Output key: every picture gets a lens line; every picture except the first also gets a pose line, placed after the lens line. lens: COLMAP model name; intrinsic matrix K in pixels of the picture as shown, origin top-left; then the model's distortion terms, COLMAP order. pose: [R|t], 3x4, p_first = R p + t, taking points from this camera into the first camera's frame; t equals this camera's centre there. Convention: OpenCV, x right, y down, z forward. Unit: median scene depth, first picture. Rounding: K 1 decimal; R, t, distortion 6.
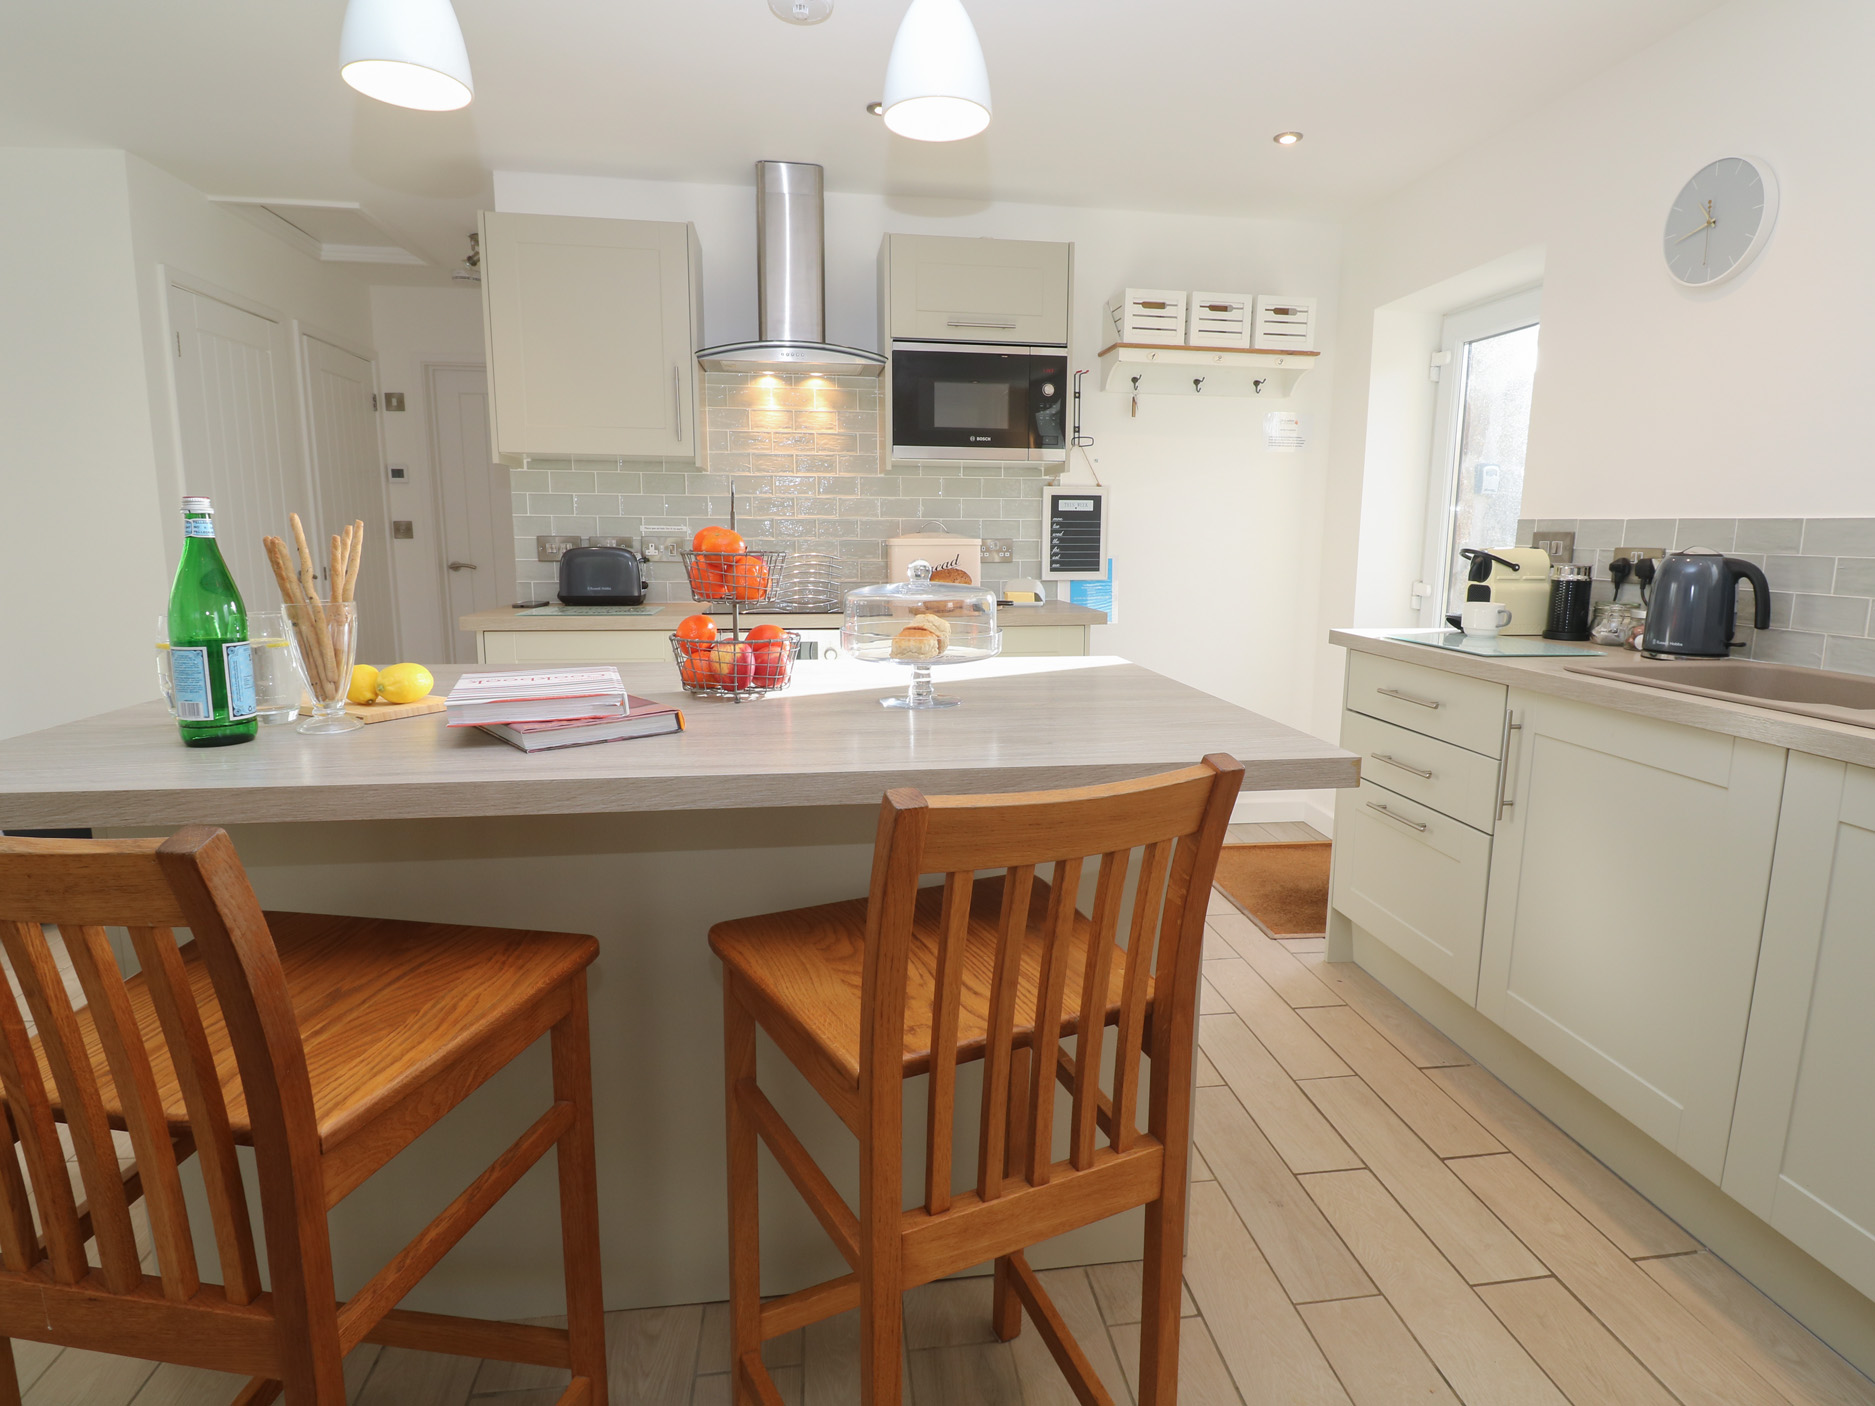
lens RADIAL K [[984.0, 0, 959.2], [0, 984.0, 682.1], [0, 0, 1]] dist [0.004833, -0.013165]
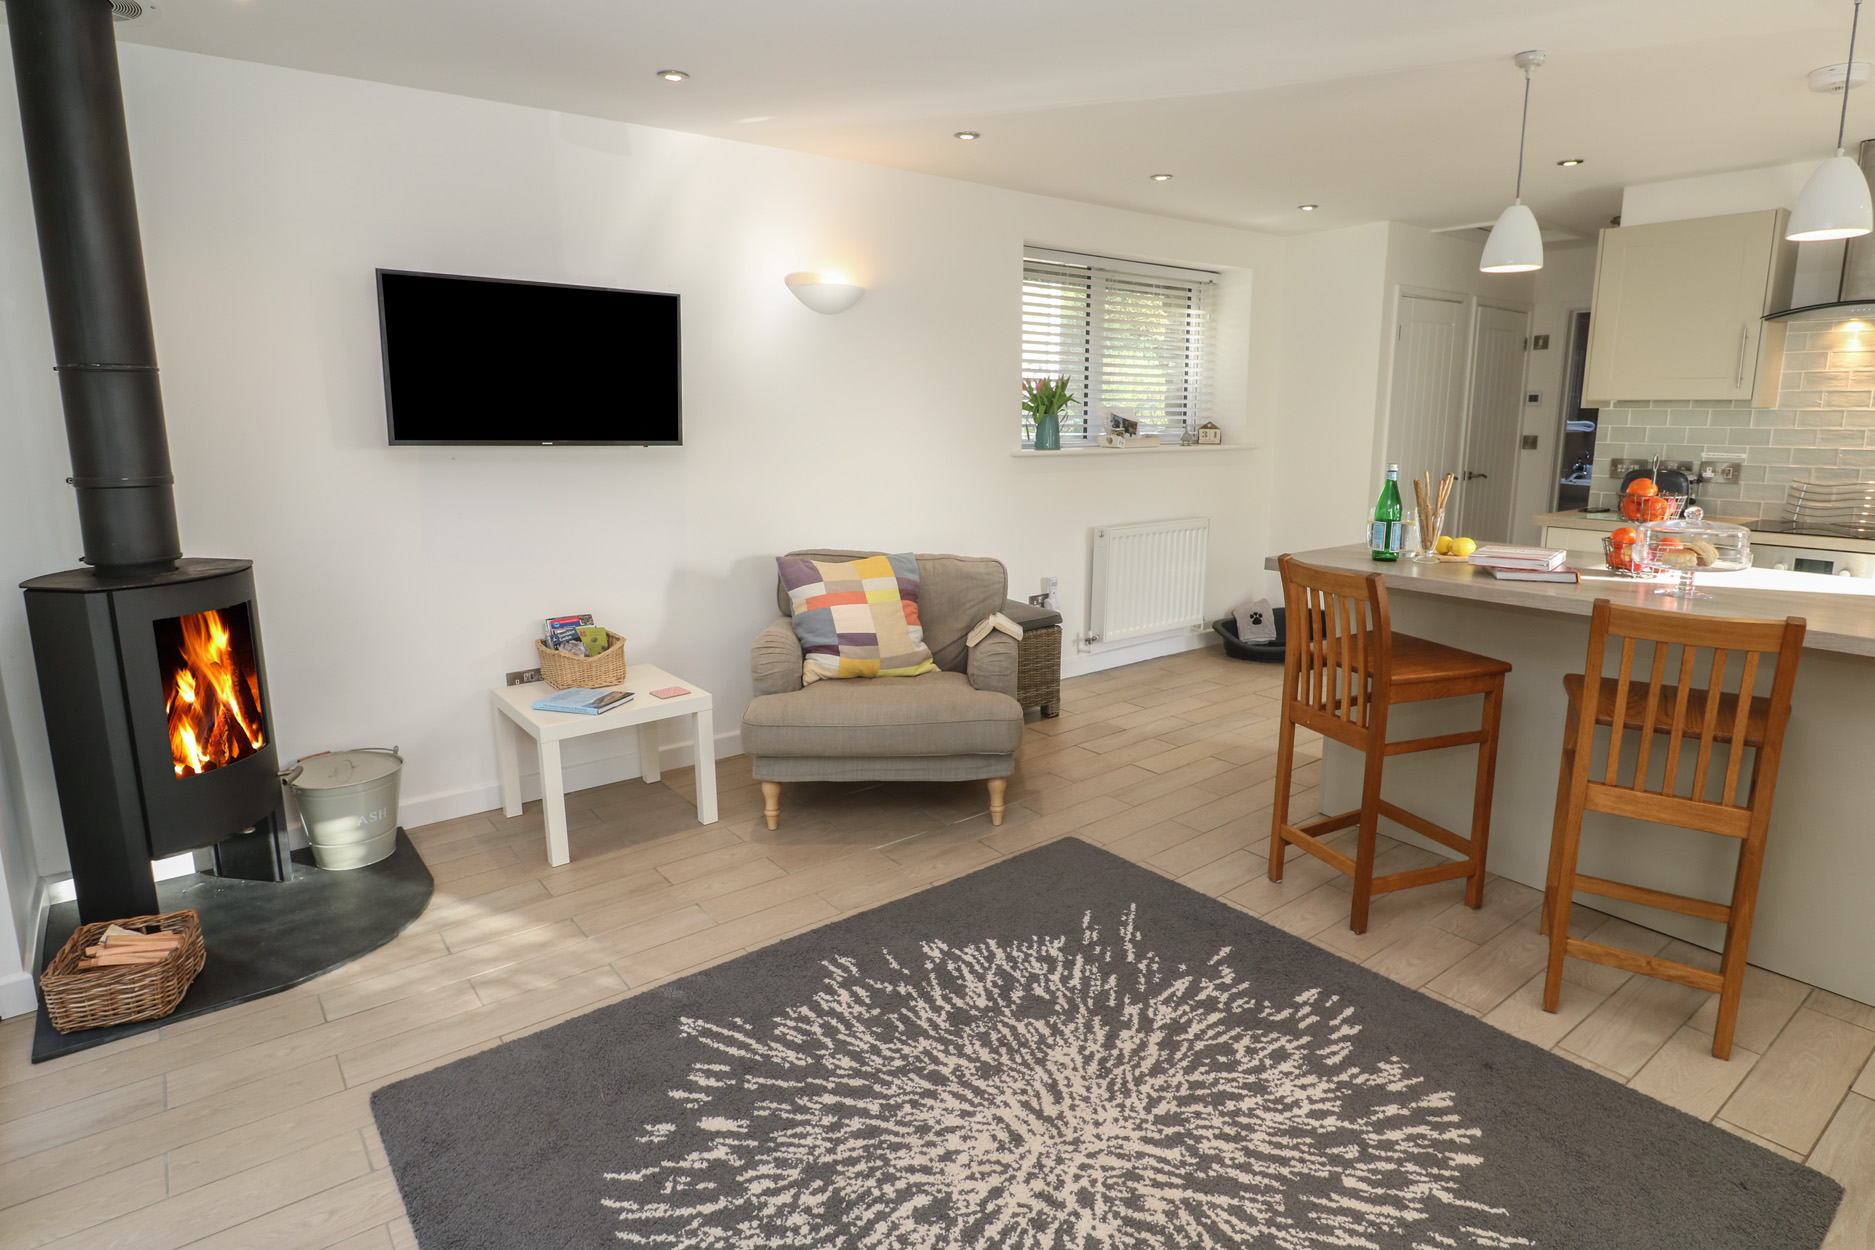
lens RADIAL K [[1009.4, 0, 967.3], [0, 1009.4, 605.6], [0, 0, 1]] dist [0.003116, -0.008033]
pose [[0.501746, 0.154897, -0.851034, 0.328749], [-0.126085, 0.986425, 0.105203, 0.013228], [0.855777, 0.054518, 0.514465, -0.437538]]
